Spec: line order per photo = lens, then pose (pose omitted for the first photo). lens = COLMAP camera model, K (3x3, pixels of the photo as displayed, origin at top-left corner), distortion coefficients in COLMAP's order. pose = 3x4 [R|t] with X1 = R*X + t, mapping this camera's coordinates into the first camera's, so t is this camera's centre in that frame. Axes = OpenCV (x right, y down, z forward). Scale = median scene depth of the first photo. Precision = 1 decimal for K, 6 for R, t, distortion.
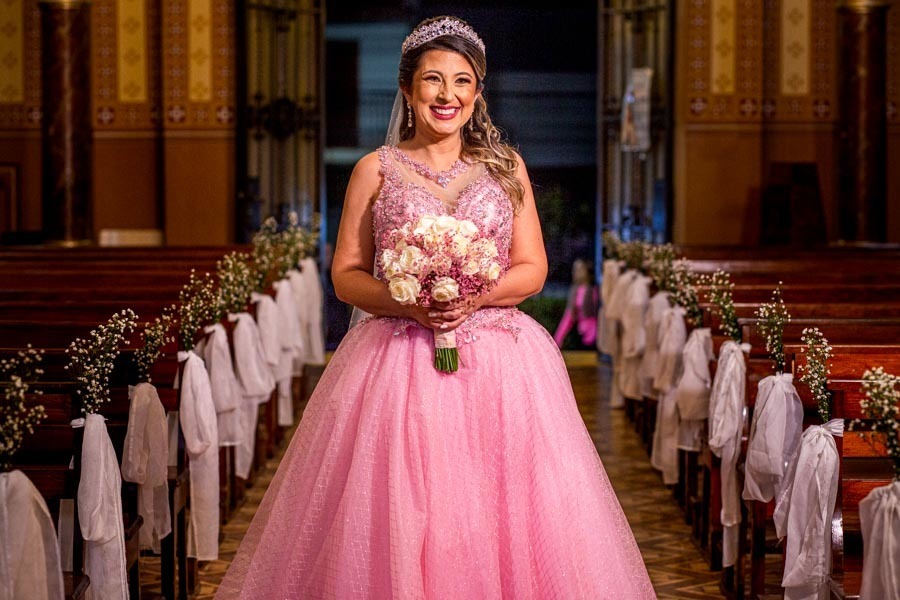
lens RADIAL K [[2718.3, 0, 450.0], [0, 2718.3, 300.0], [0, 0, 1]] dist [-0.125784, 0.699323]
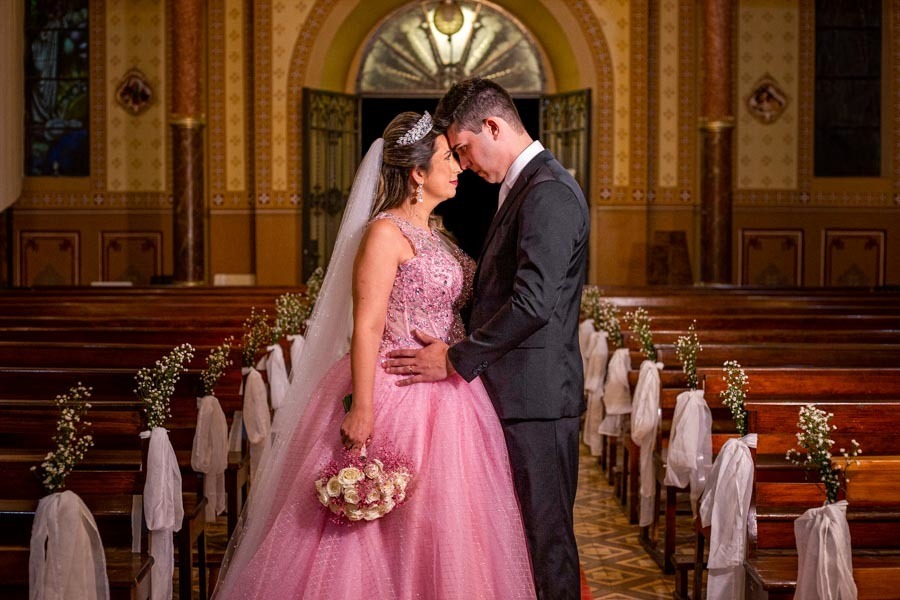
lens RADIAL K [[2718.3, 0, 450.0], [0, 2718.3, 300.0], [0, 0, 1]] dist [-0.125784, 0.699323]
pose [[0.999993, 0.001902, 0.003347, -0.000640], [-0.001826, 0.999741, -0.022663, 0.017435], [-0.003390, 0.022657, 0.999738, -0.399860]]
